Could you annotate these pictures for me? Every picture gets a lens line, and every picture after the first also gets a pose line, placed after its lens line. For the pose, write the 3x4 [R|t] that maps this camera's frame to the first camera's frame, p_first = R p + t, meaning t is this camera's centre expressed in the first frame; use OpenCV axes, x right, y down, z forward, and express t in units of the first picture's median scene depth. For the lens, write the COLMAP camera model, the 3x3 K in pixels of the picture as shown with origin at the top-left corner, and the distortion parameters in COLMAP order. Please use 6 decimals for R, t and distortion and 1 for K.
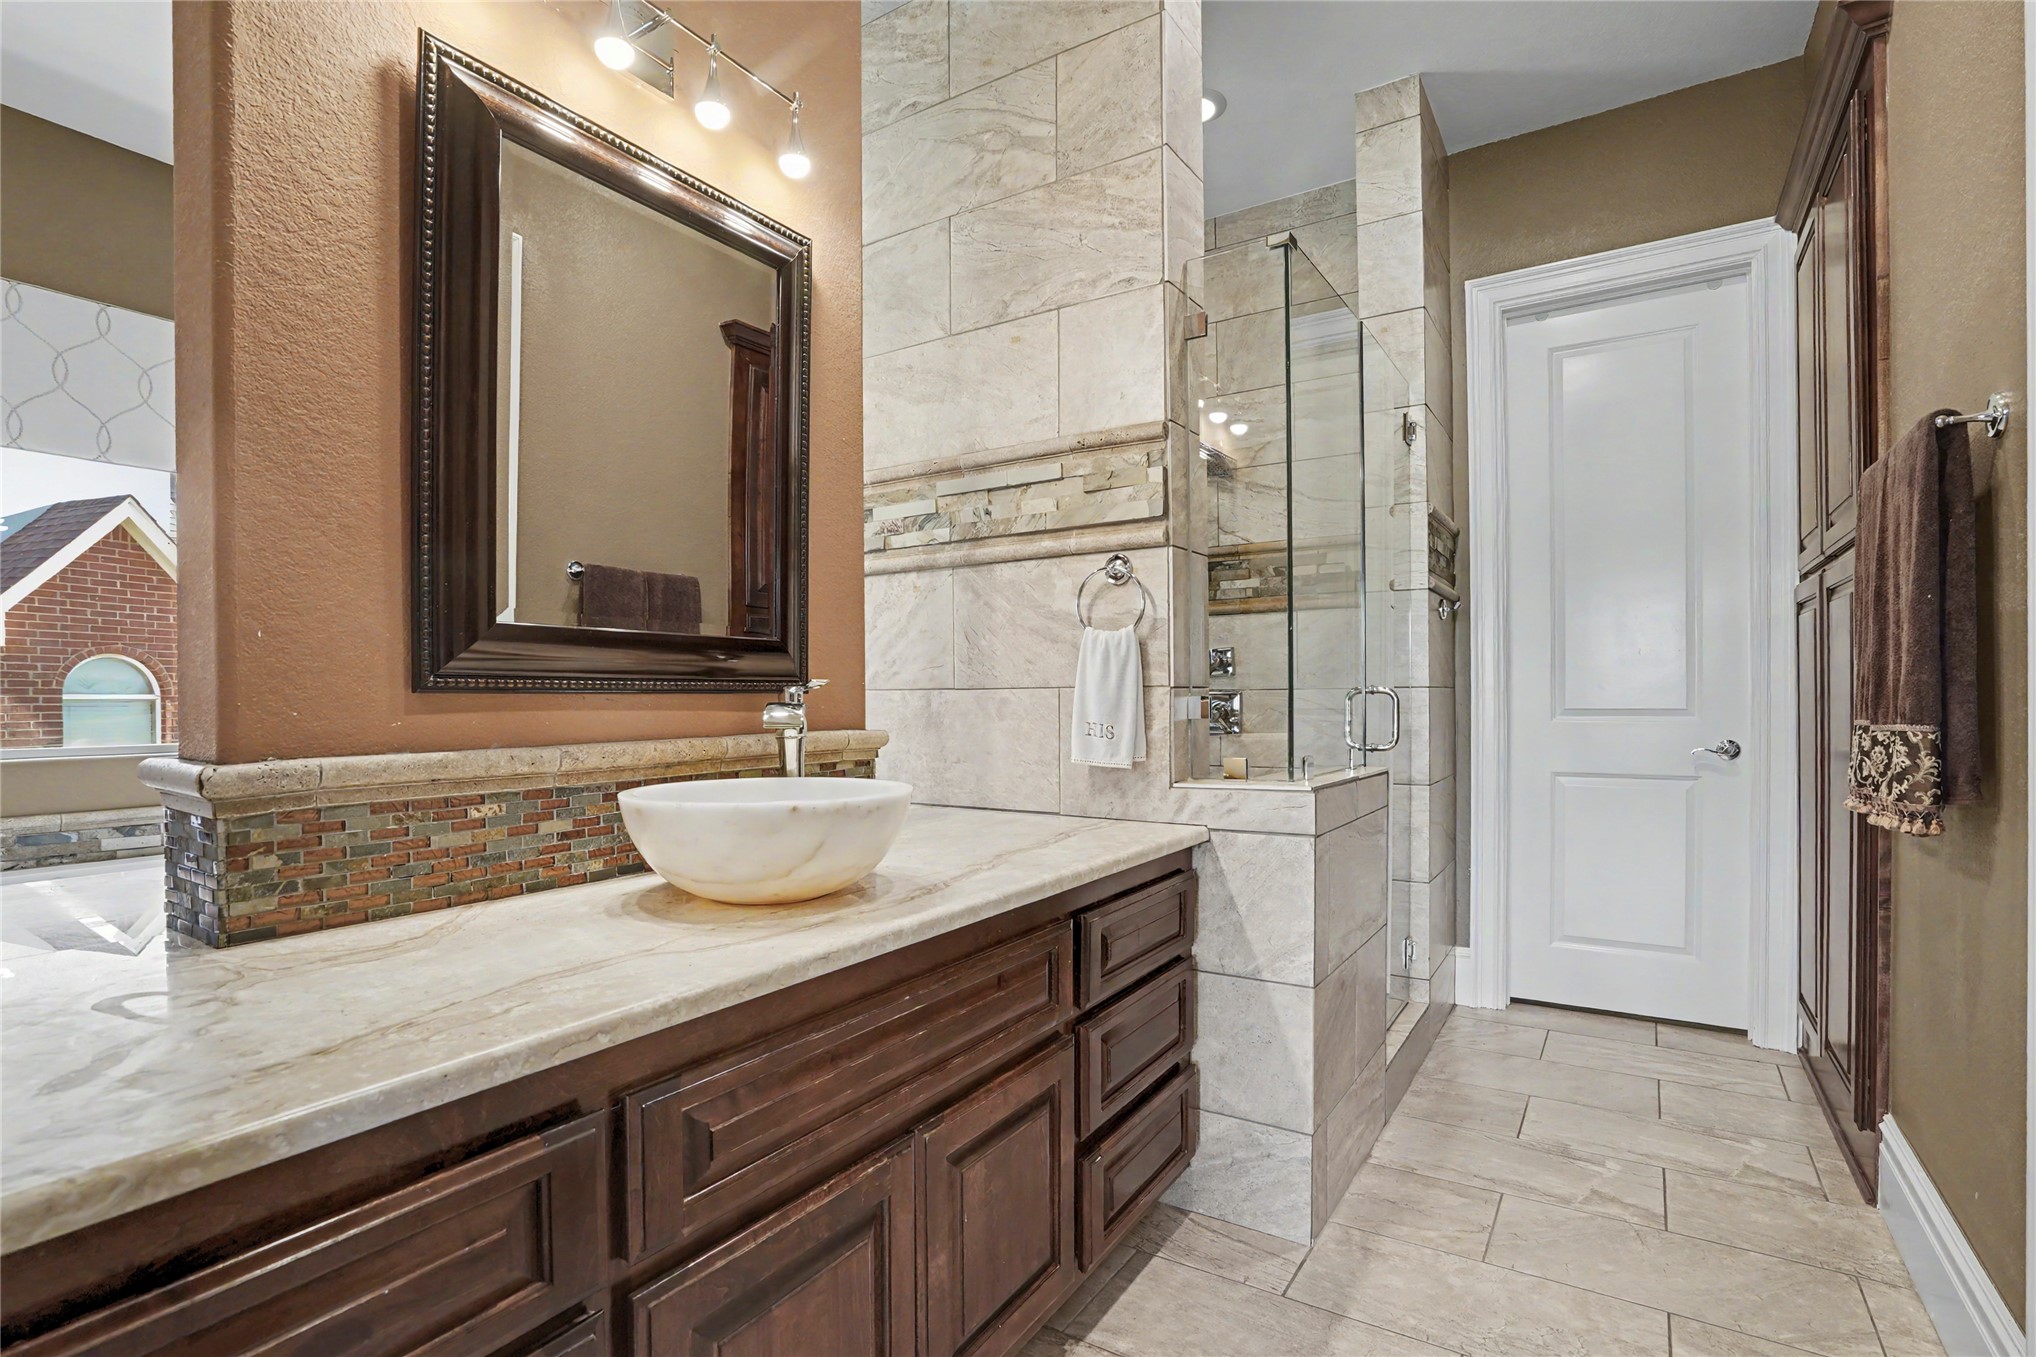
lens RADIAL K [[978.7, 0, 1006.5], [0, 978.7, 695.6], [0, 0, 1]] dist [-0.039685, 0.007535]
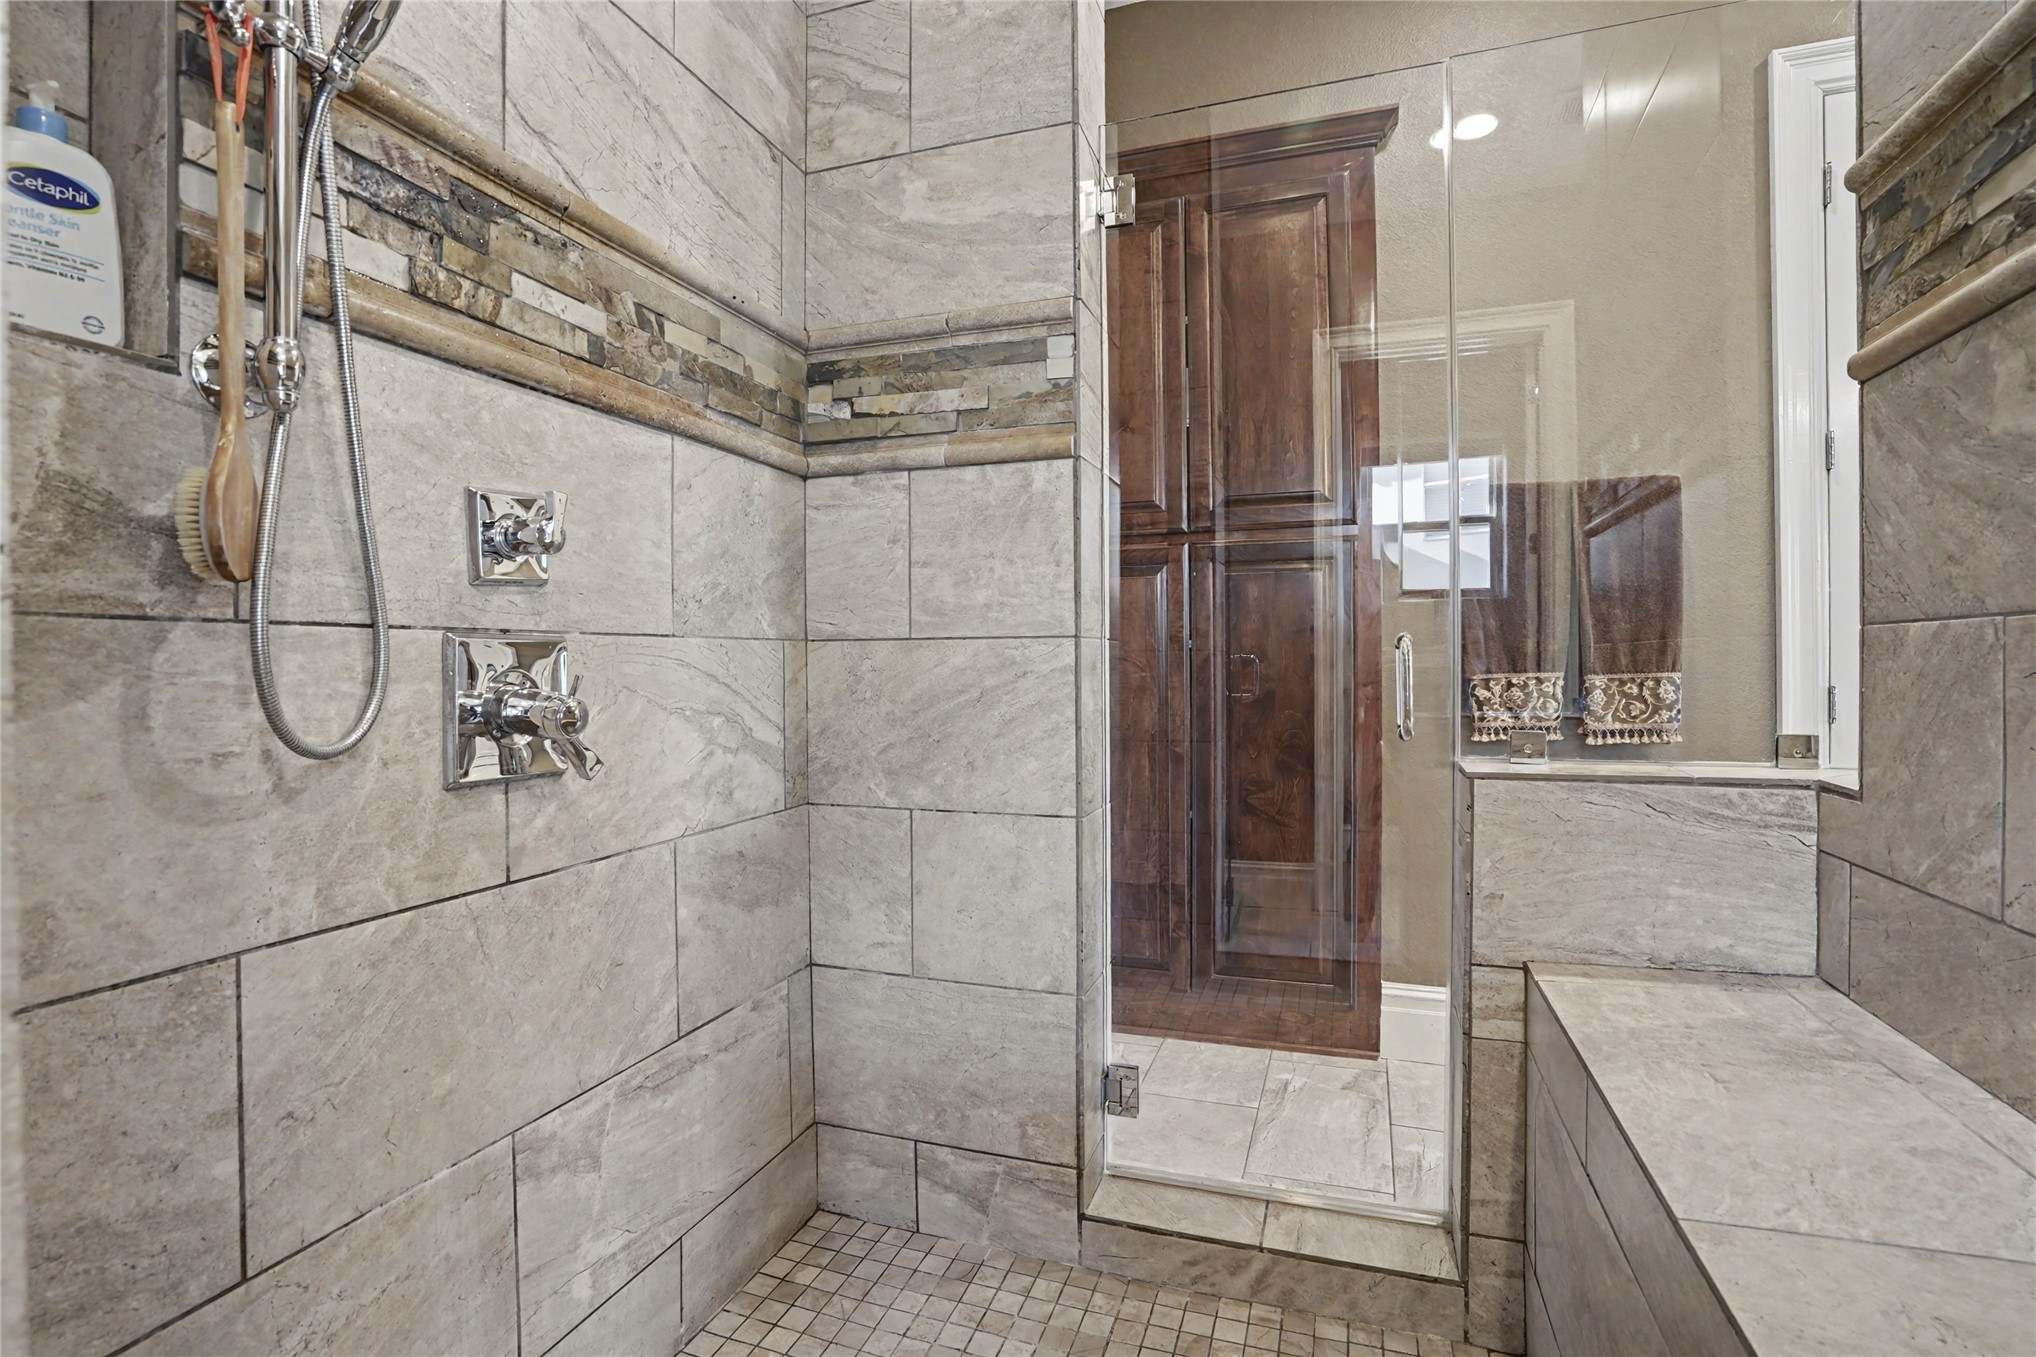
lens RADIAL K [[978.7, 0, 1017.6], [0, 978.7, 675.0], [0, 0, 1]] dist [-0.039685, 0.007535]
pose [[-0.261392, -0.006735, 0.965209, -0.171131], [0.000867, 0.999974, 0.007212, 0.008959], [-0.965232, 0.002722, -0.261380, 1.455684]]
